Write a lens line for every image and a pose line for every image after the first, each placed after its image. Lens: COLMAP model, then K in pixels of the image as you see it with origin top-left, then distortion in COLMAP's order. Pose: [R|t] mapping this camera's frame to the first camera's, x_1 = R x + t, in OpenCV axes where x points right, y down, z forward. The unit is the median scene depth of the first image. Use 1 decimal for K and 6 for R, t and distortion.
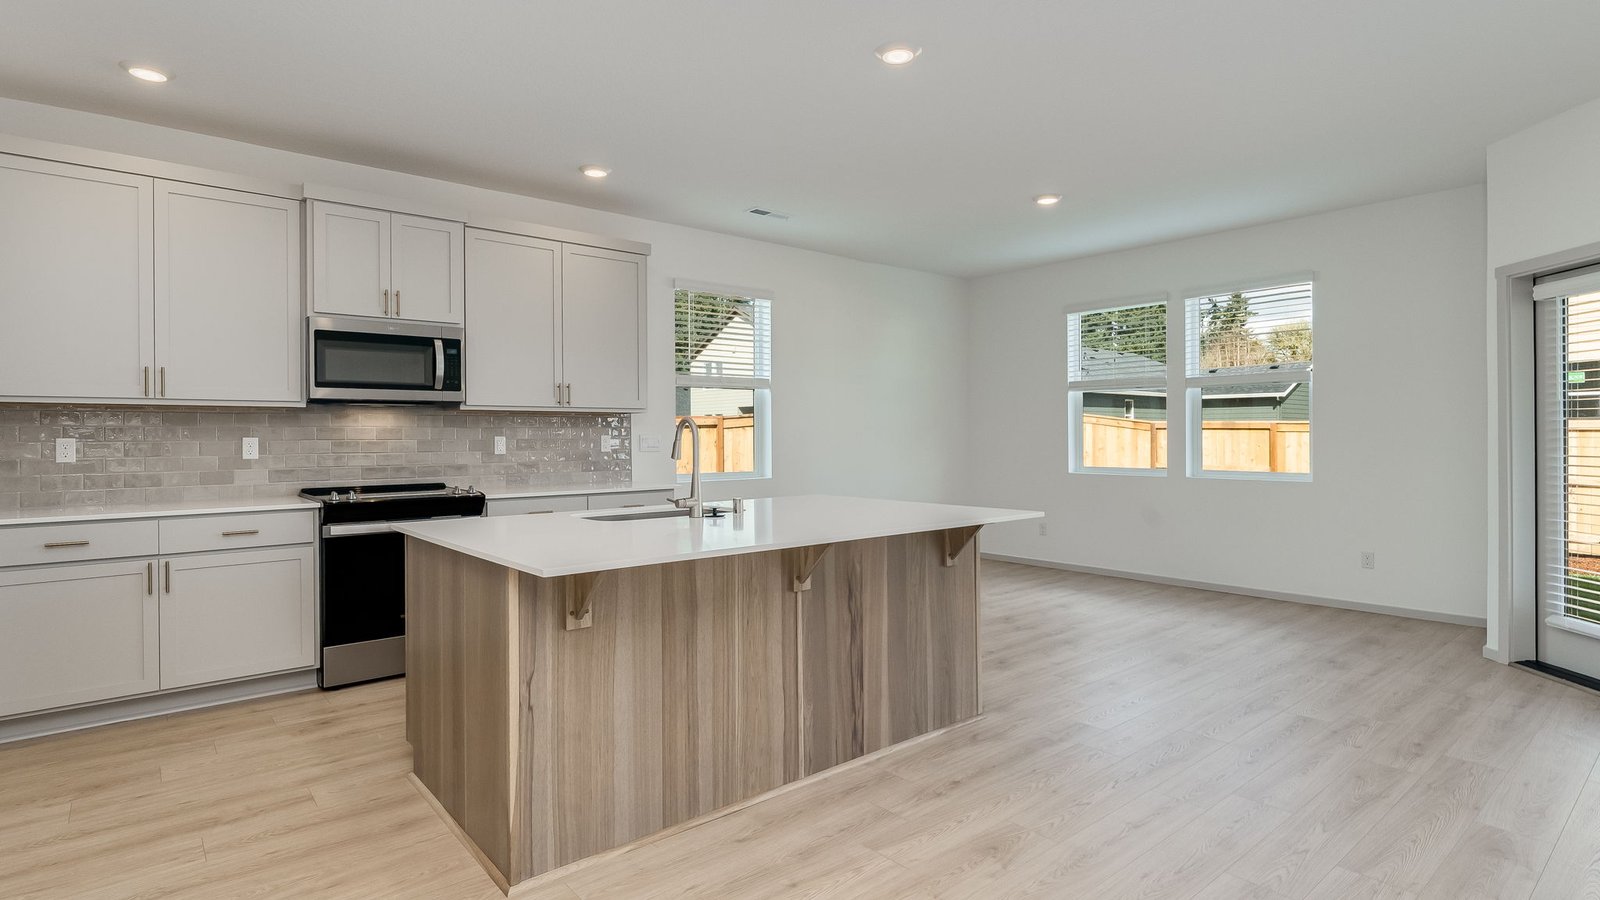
lens RADIAL K [[800.7, 0, 780.1], [0, 800.7, 437.3], [0, 0, 1]] dist [-0.002468, -0.002204]
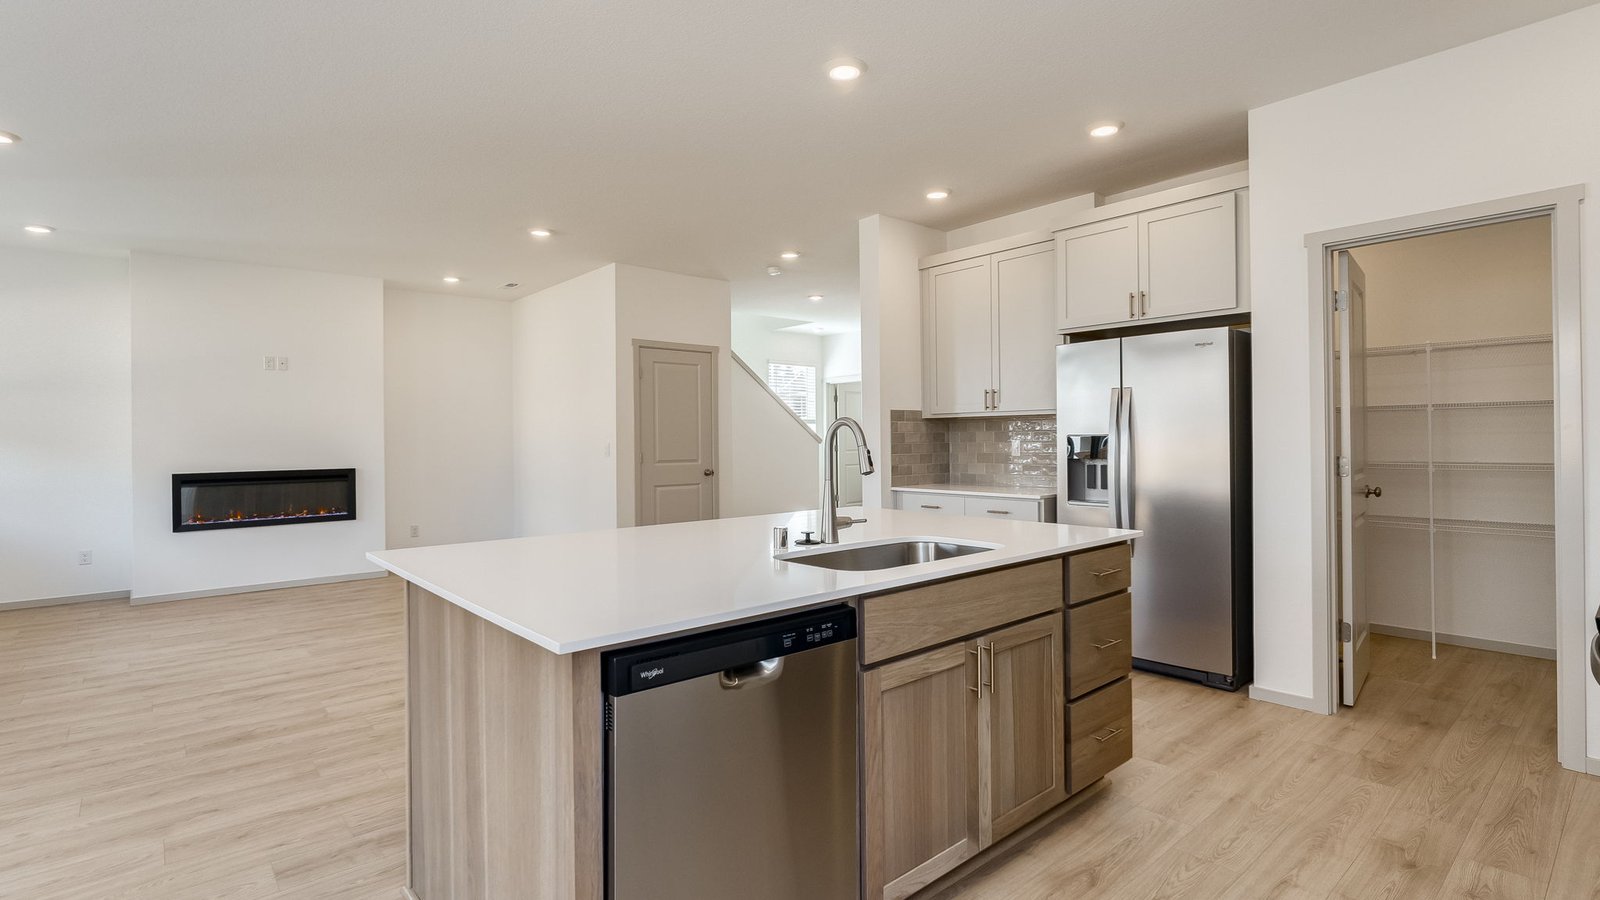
lens RADIAL K [[745.5, 0, 789.9], [0, 745.5, 454.2], [0, 0, 1]] dist [0.002550, -0.003949]
pose [[-0.999420, 0.014641, -0.030735, -0.030914], [0.013944, 0.999643, 0.022781, -0.005550], [0.031057, 0.022340, -0.999268, 1.290907]]
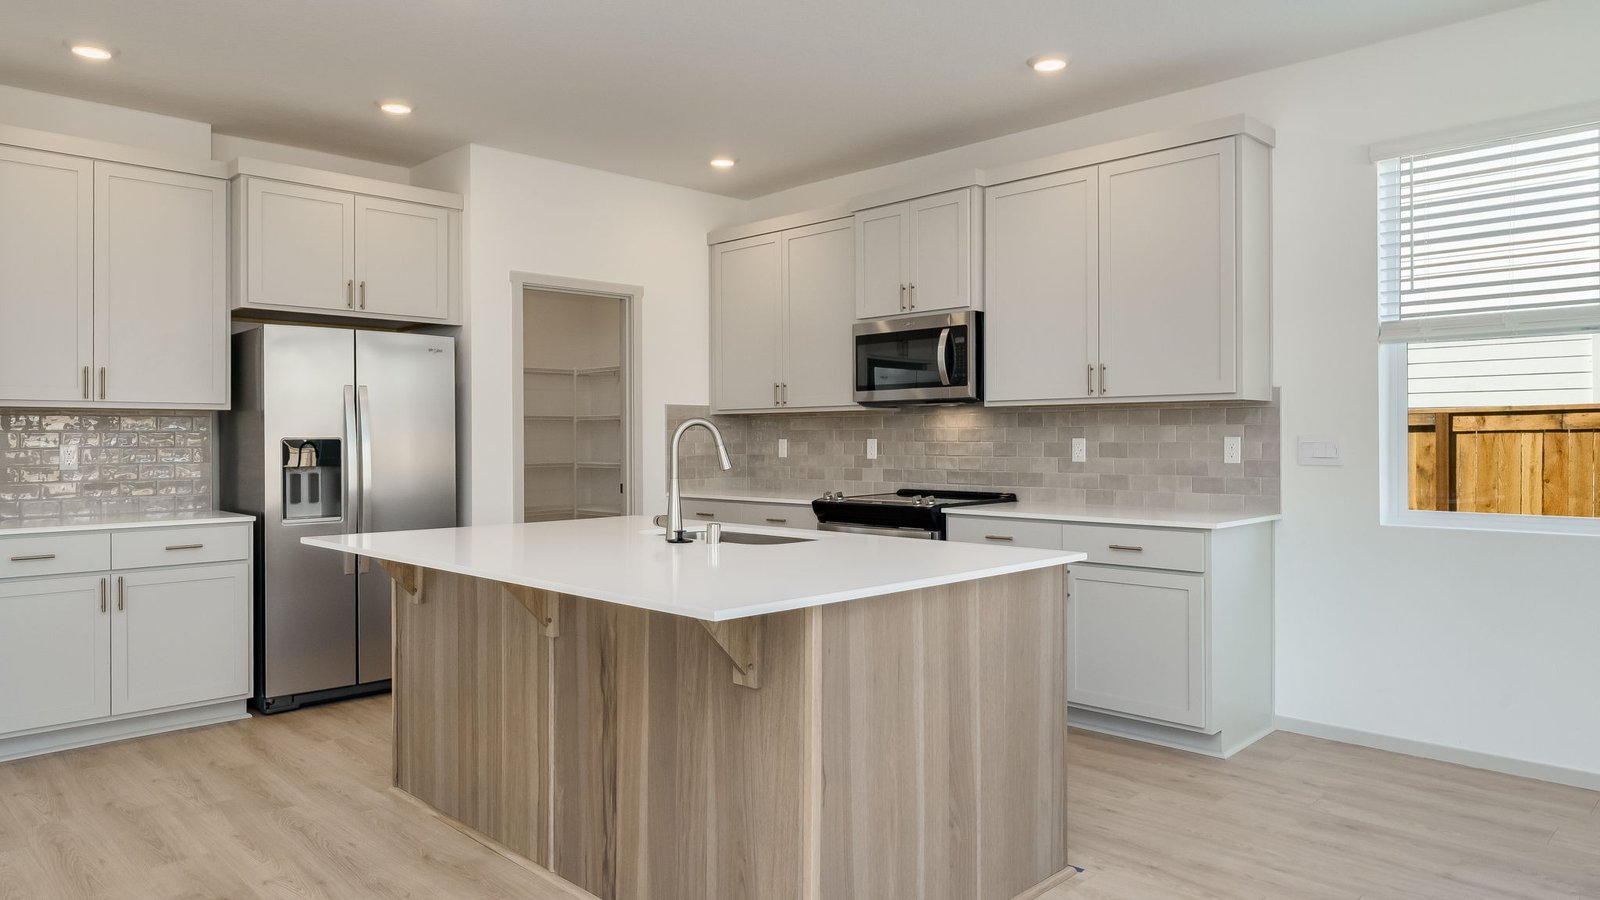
lens RADIAL K [[1018.5, 0, 792.1], [0, 1018.5, 438.4], [0, 0, 1]] dist [0.001271, -0.001374]
pose [[0.094207, 0.004678, -0.995542, 0.699976], [0.000987, 0.999988, 0.004792, -0.007395], [0.995552, -0.001434, 0.094201, 0.755190]]
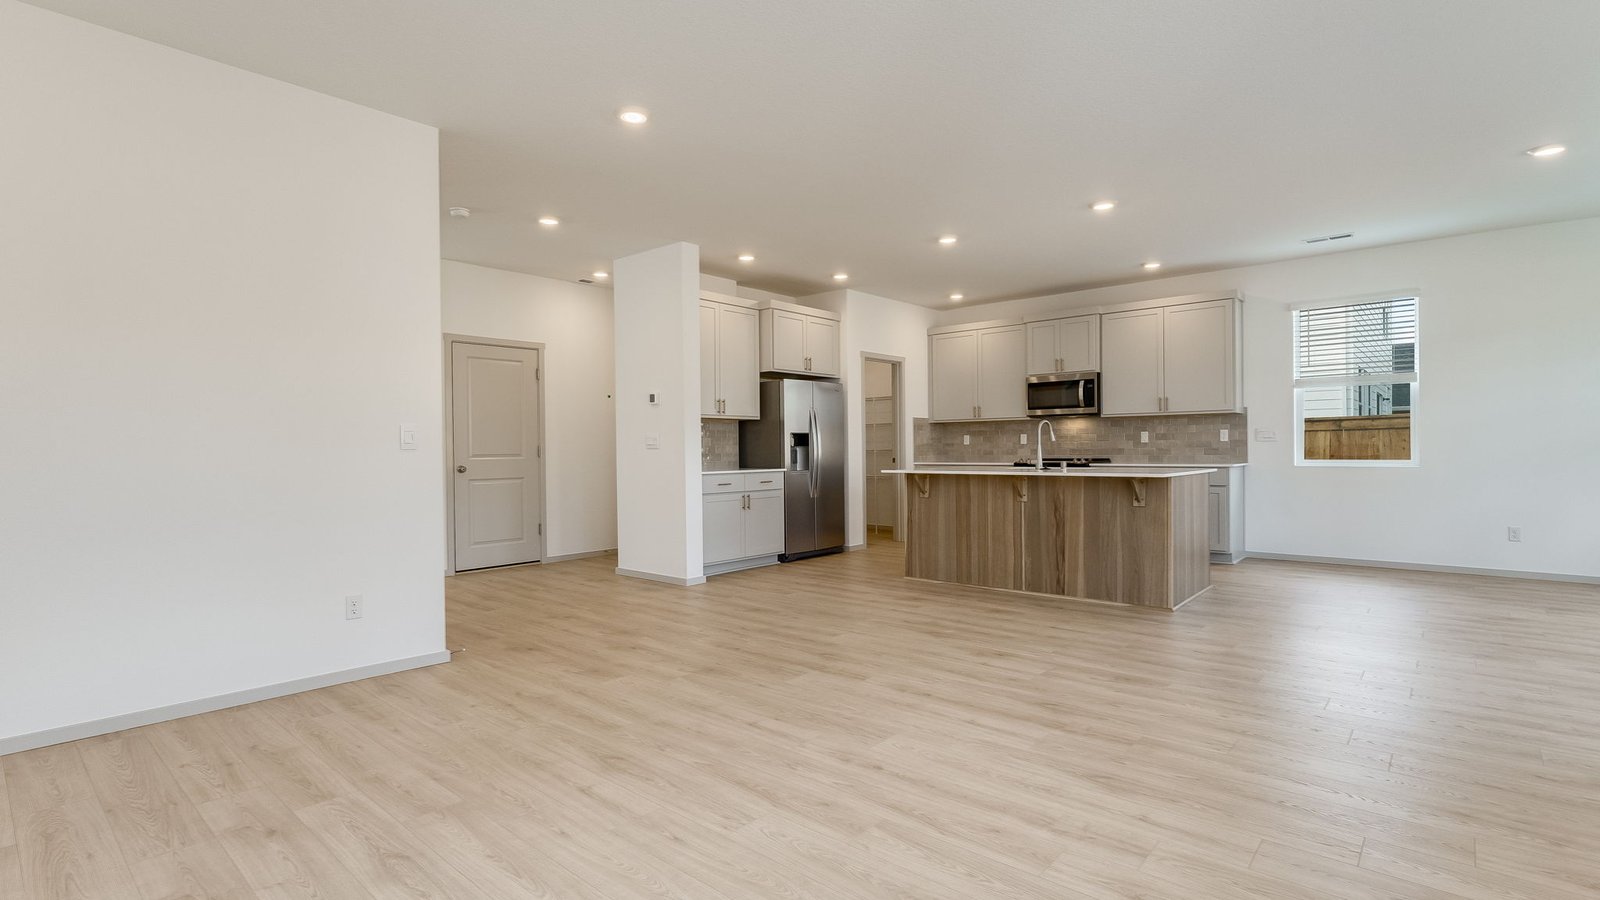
lens RADIAL K [[745.5, 0, 796.7], [0, 745.5, 456.1], [0, 0, 1]] dist [0.002550, -0.003949]
pose [[0.160308, 0.014639, -0.986959, 1.237244], [0.006336, 0.999854, 0.015860, 0.023909], [0.987047, -0.008796, 0.160192, 0.062085]]
